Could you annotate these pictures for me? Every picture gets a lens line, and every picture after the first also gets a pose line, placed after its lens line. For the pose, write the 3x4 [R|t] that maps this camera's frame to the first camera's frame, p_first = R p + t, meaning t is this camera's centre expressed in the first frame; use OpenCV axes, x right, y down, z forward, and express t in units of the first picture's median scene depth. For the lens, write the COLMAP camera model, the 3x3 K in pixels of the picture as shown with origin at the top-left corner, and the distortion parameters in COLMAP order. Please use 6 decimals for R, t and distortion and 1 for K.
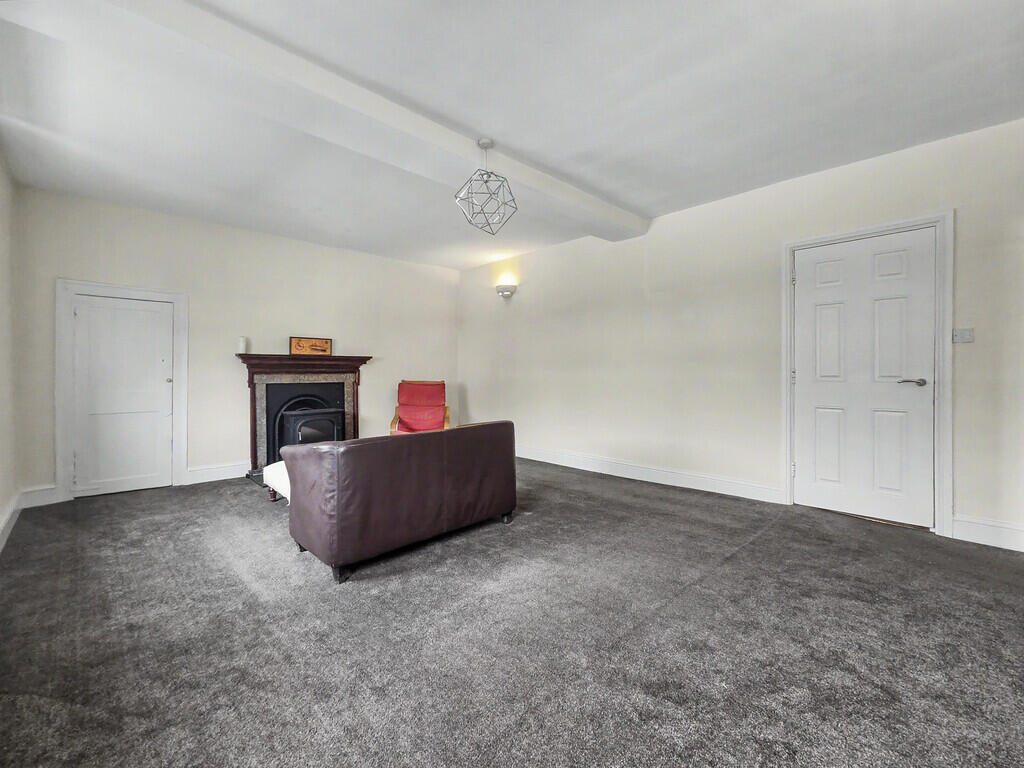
lens RADIAL K [[440.6, 0, 511.0], [0, 440.6, 377.0], [0, 0, 1]] dist [0.003739, 0.000163]
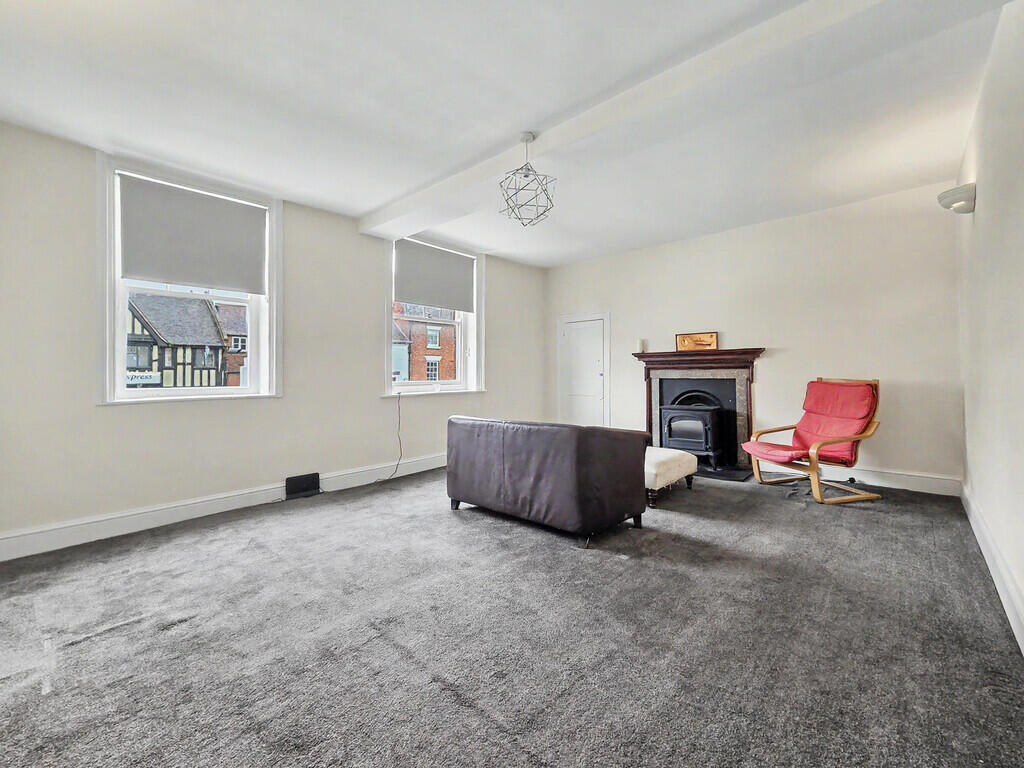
lens RADIAL K [[440.6, 0, 485.8], [0, 440.6, 372.7], [0, 0, 1]] dist [0.003739, 0.000163]
pose [[0.026637, 0.006585, -0.999623, 0.522895], [-0.001974, 0.999977, 0.006535, -0.005288], [0.999643, 0.001799, 0.026649, 0.500476]]
